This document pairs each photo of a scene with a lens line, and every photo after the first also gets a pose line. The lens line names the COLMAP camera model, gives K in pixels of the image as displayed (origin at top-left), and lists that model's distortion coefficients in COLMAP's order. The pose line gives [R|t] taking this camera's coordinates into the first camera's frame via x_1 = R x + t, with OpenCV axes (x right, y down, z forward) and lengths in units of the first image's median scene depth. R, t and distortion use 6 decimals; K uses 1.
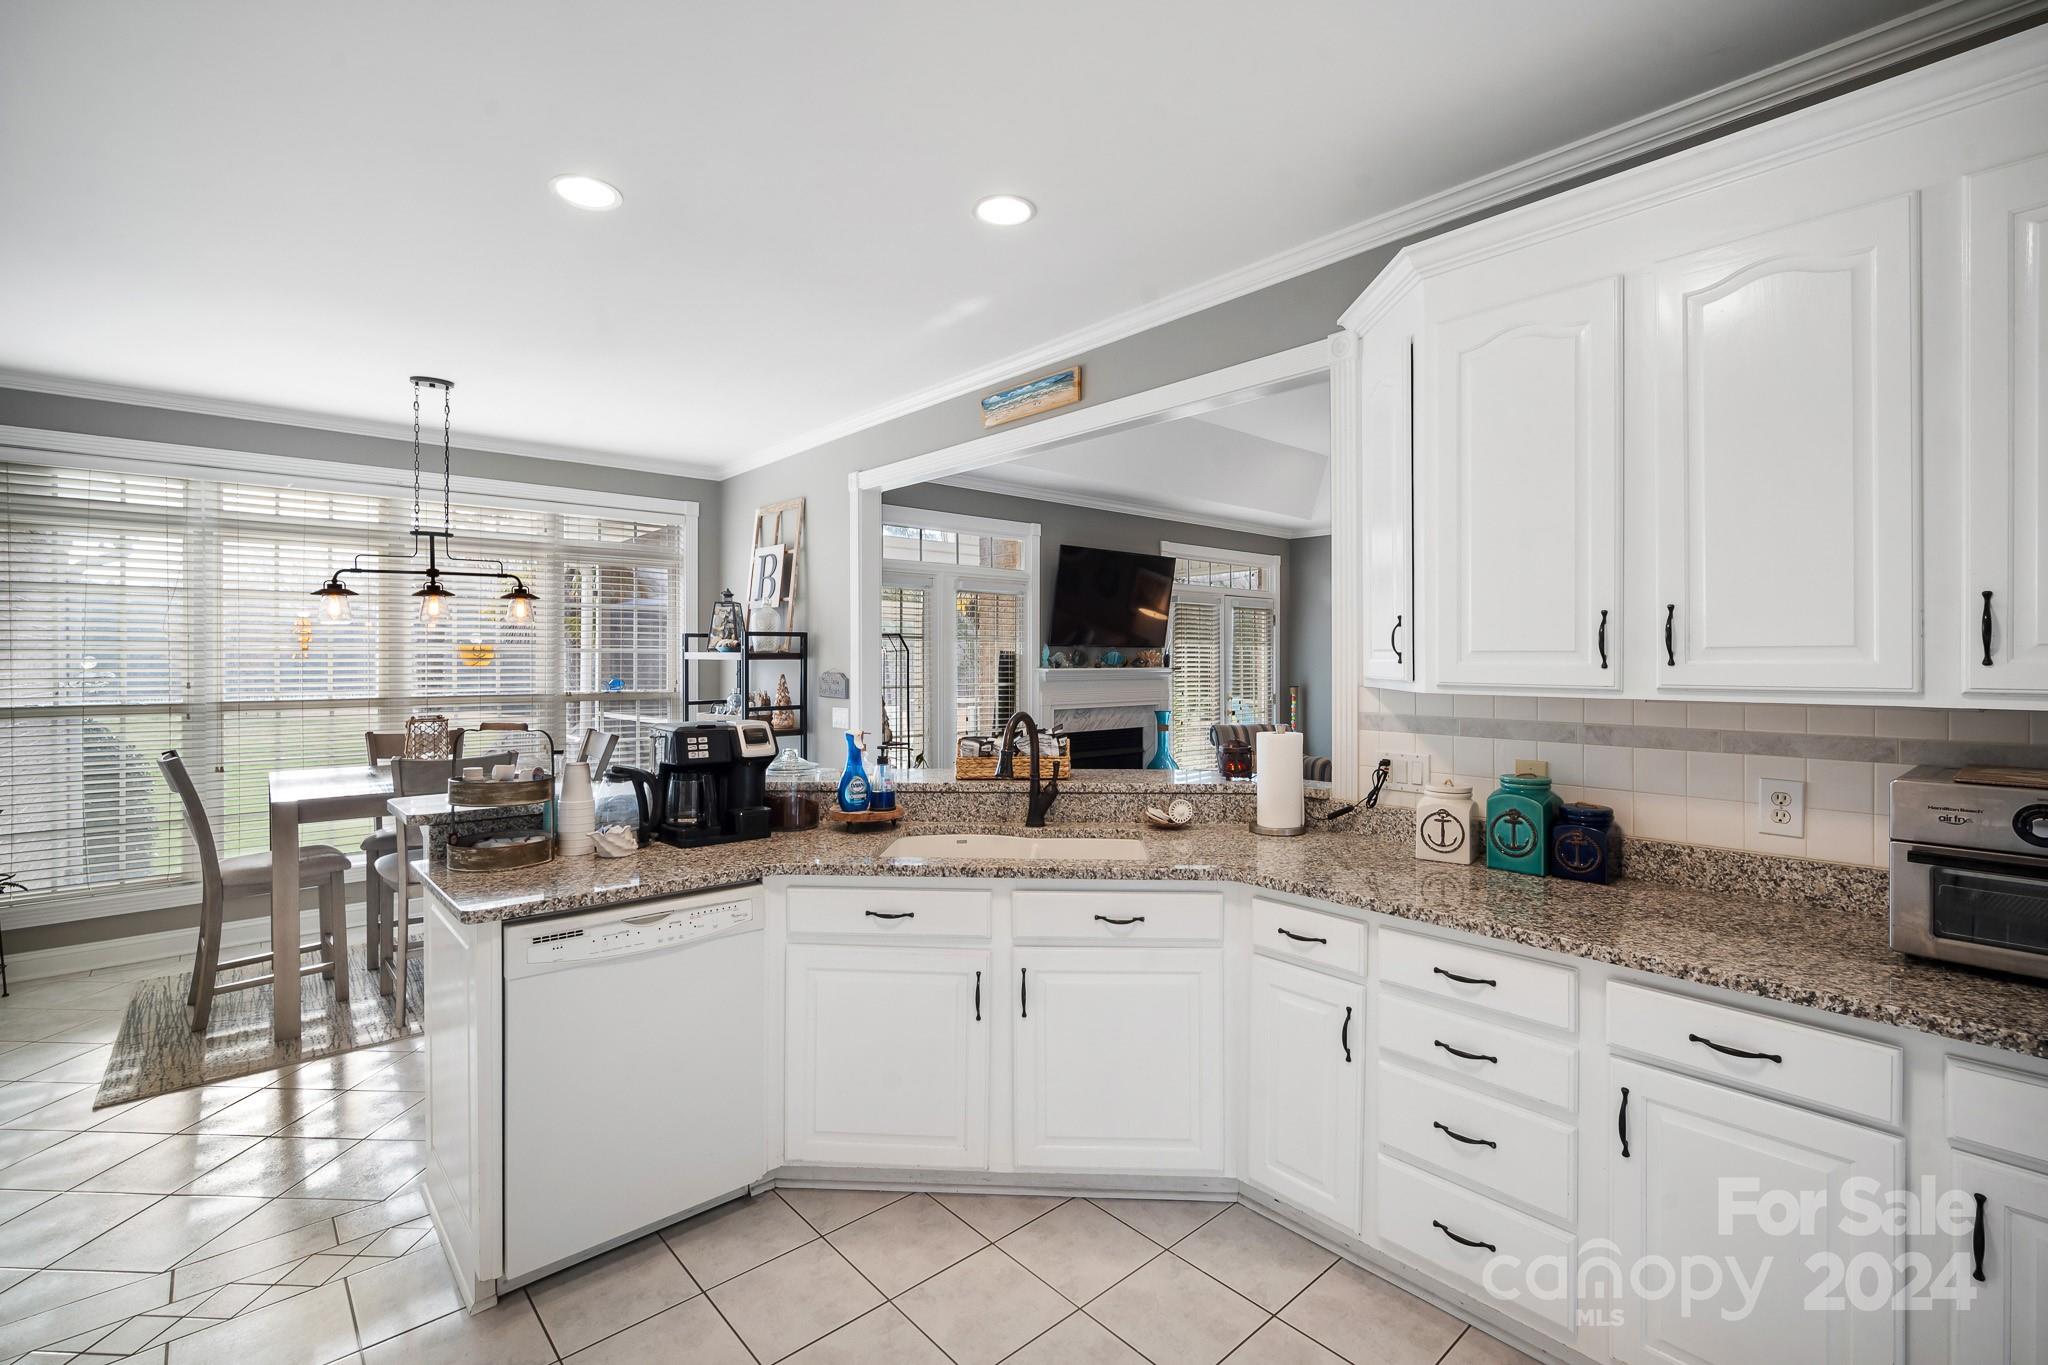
lens RADIAL K [[910.5, 0, 1022.1], [0, 910.5, 661.4], [0, 0, 1]] dist [-0.010314, 0.001688]
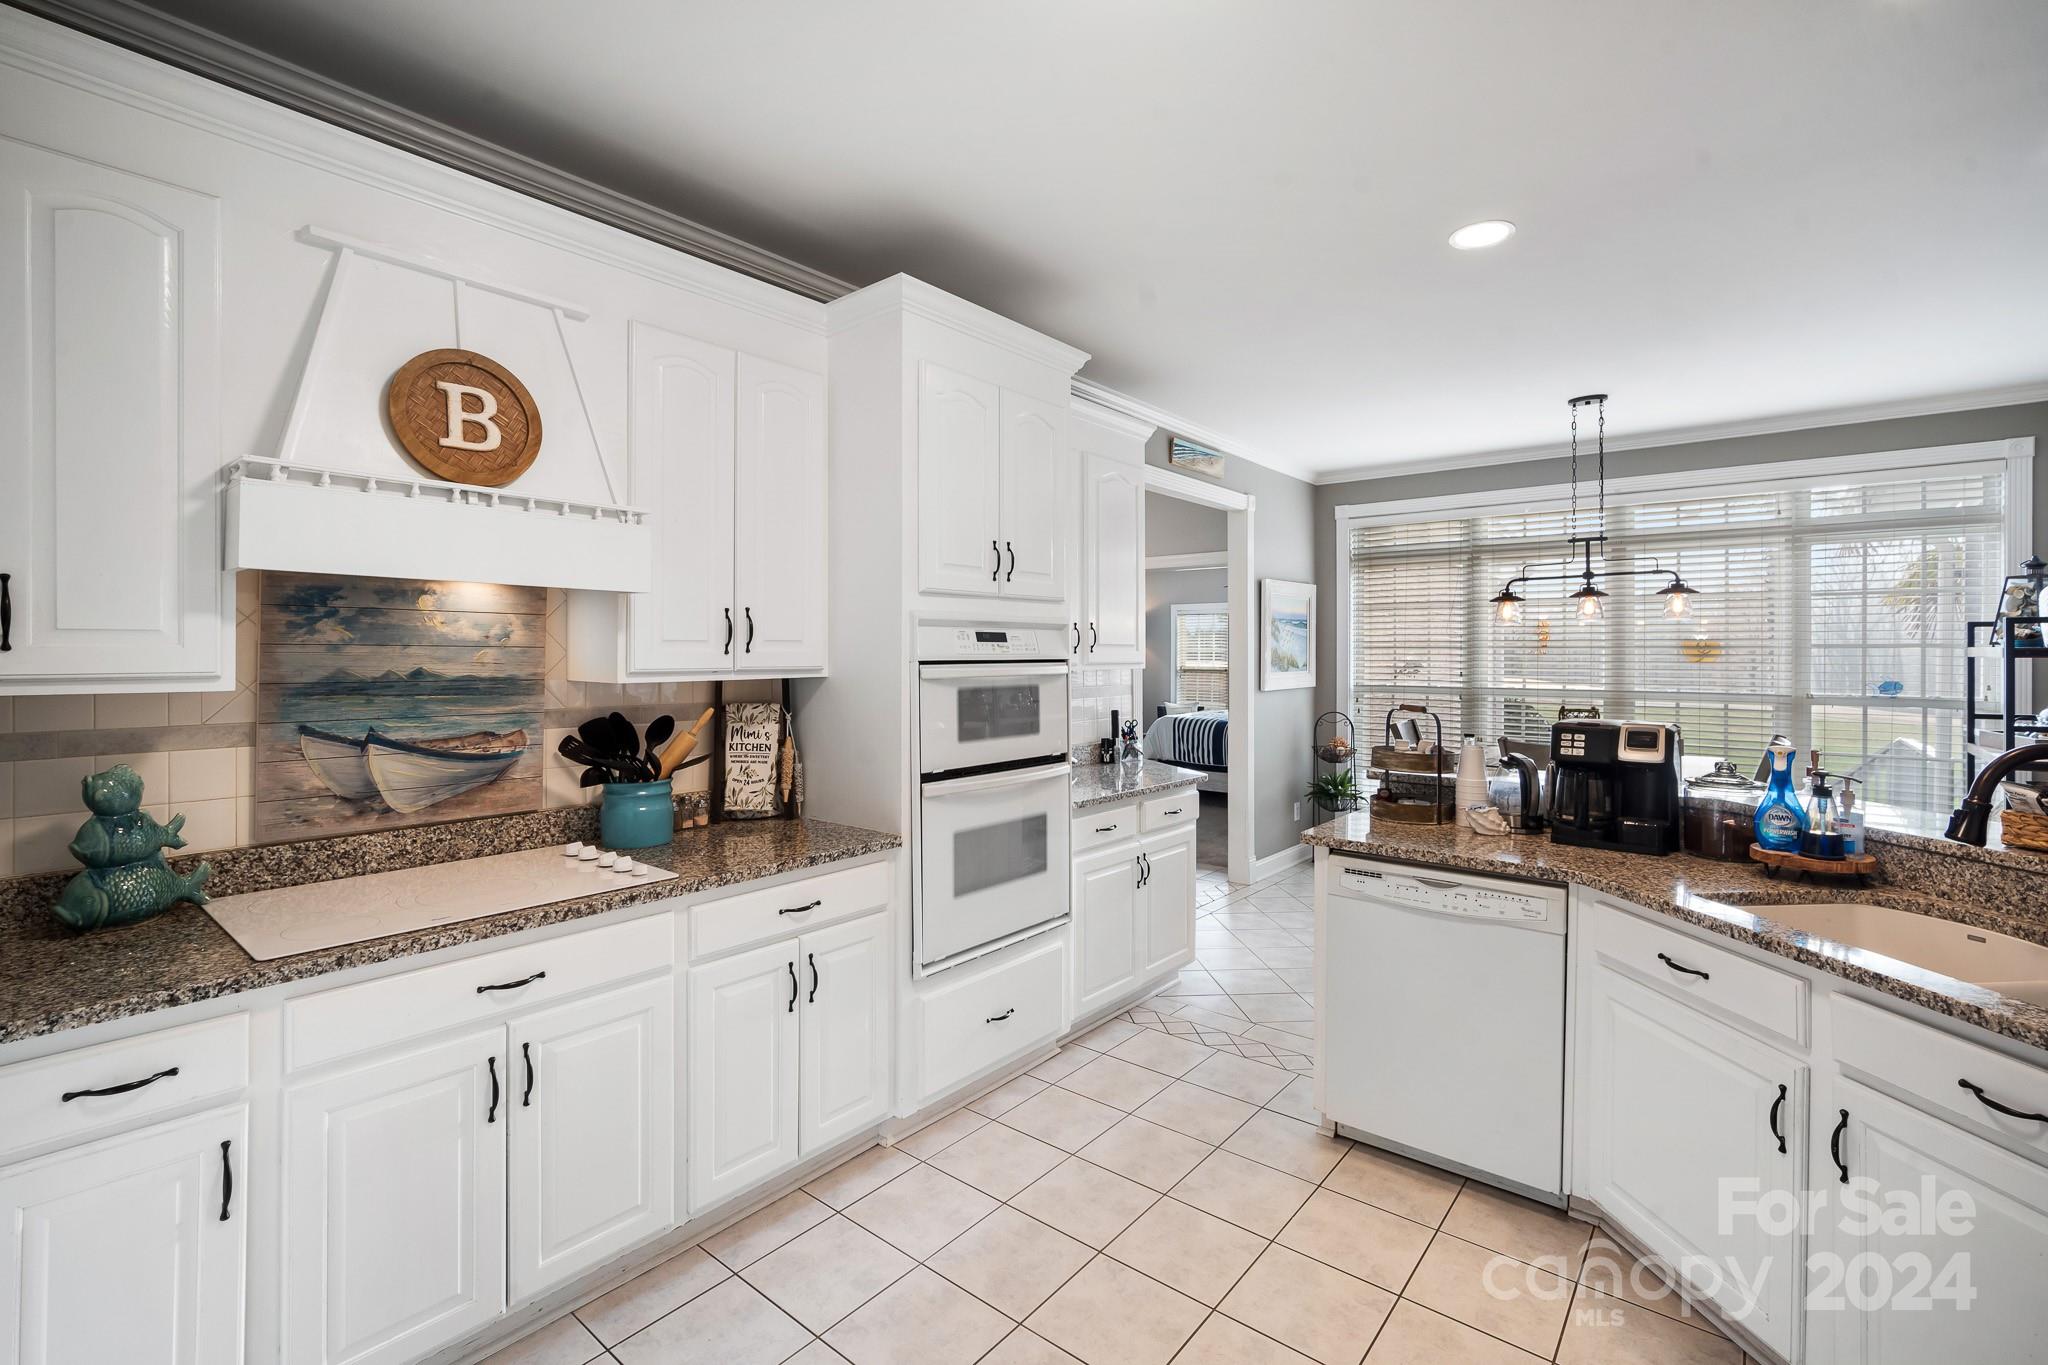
lens RADIAL K [[912.6, 0, 1015.8], [0, 912.6, 651.7], [0, 0, 1]] dist [-0.008092, 0.000211]
pose [[0.152452, -0.000230, -0.988311, 0.324815], [-0.007479, 0.999971, -0.001386, 0.000409], [0.988283, 0.007603, 0.152446, 0.159156]]
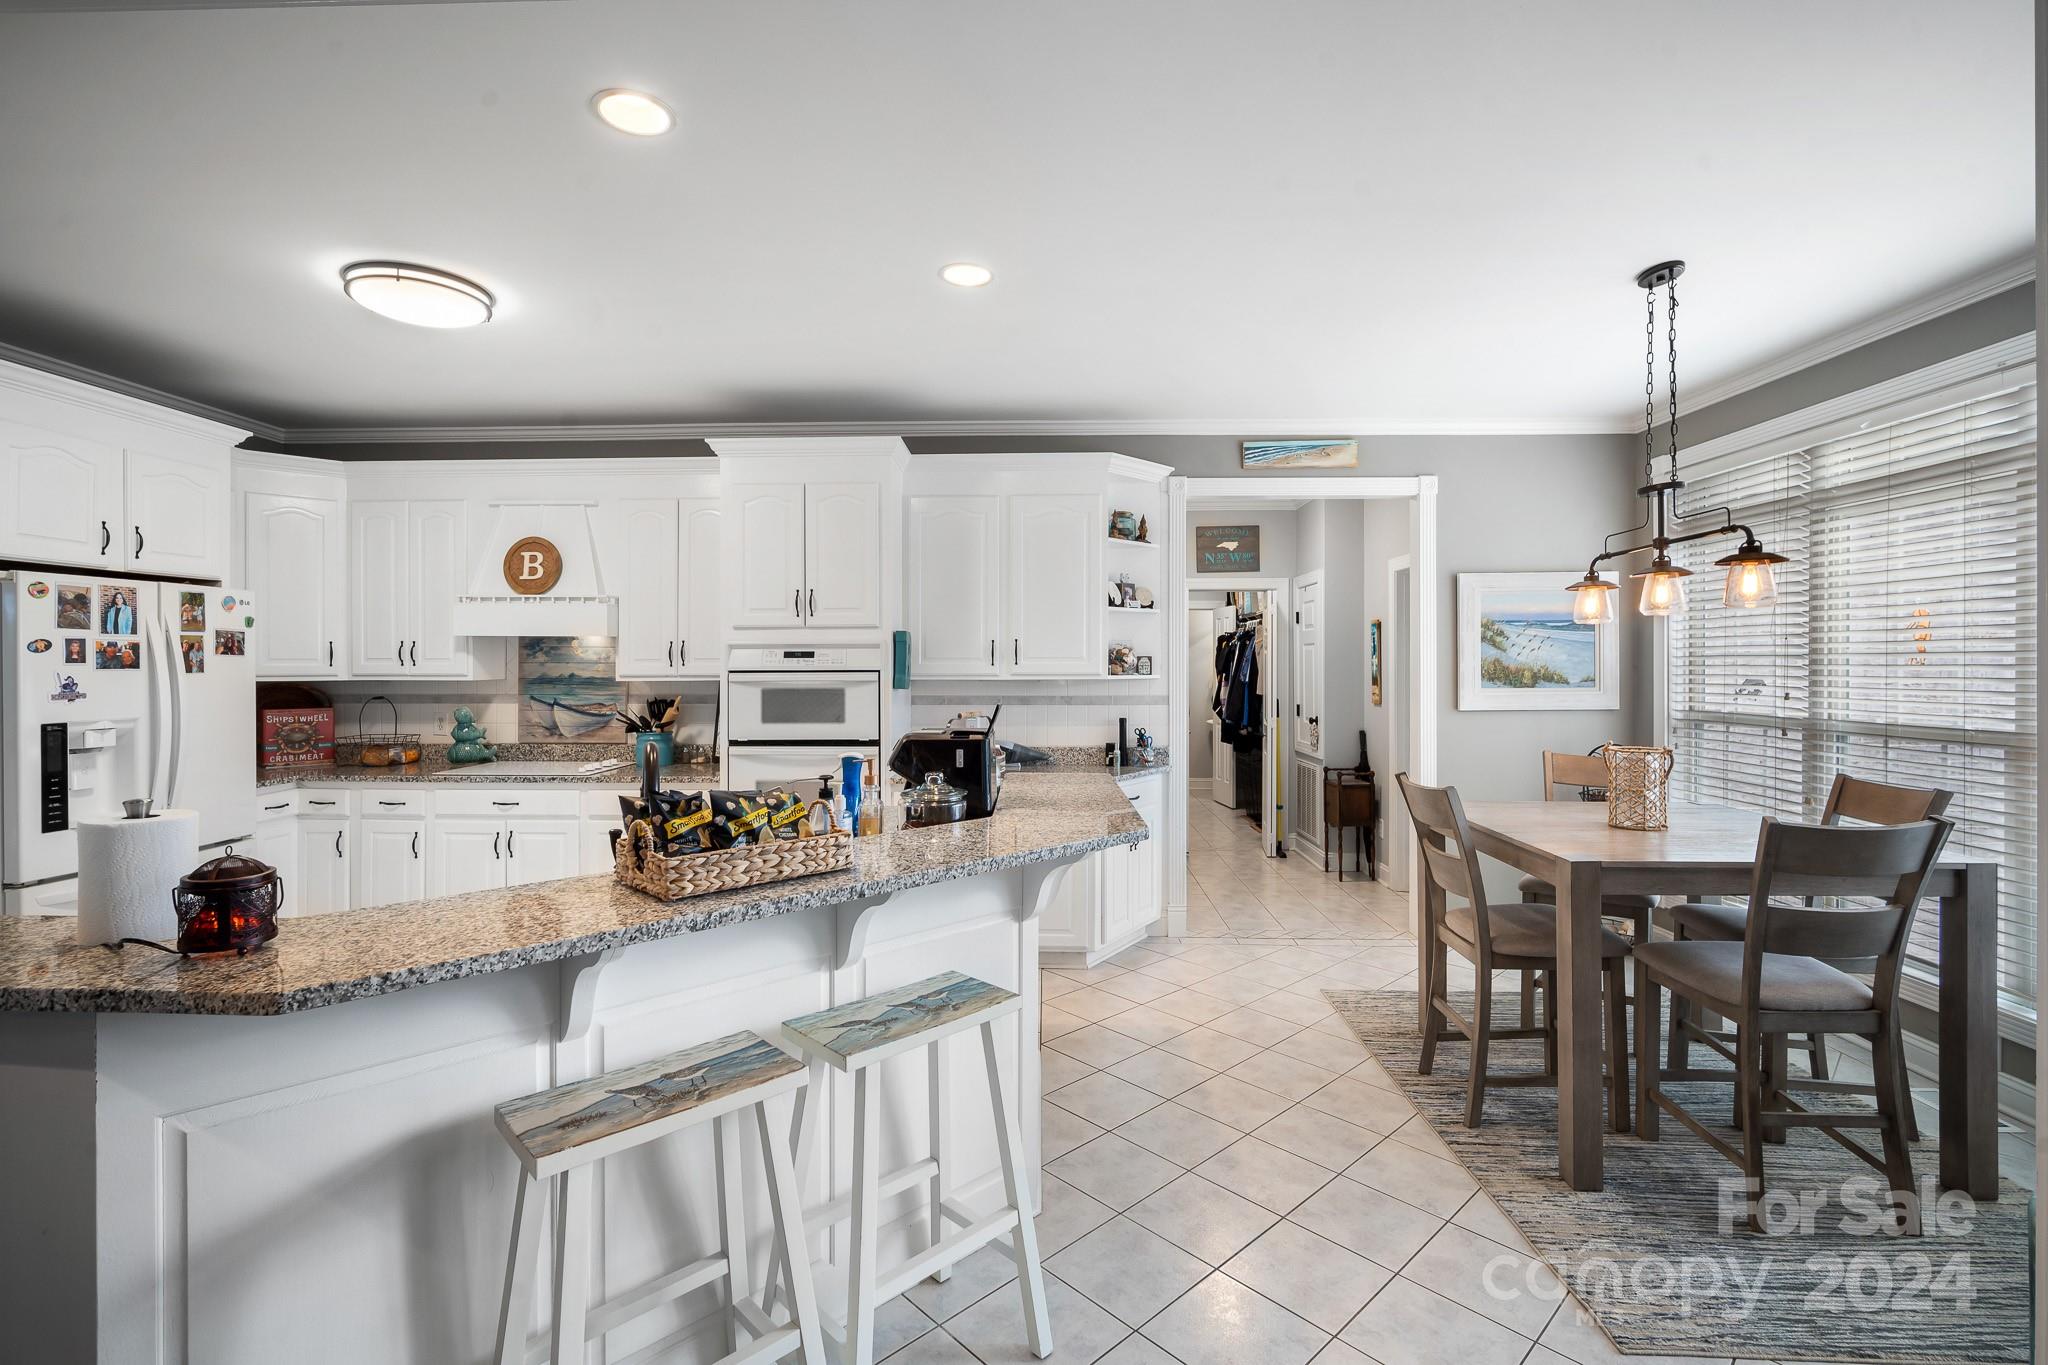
lens RADIAL K [[910.5, 0, 1022.1], [0, 910.5, 661.4], [0, 0, 1]] dist [-0.010314, 0.001688]
pose [[-0.686418, -0.000780, -0.727207, 0.208131], [-0.002142, 0.999997, 0.000950, -0.005515], [0.727204, 0.002210, -0.686418, 1.133928]]
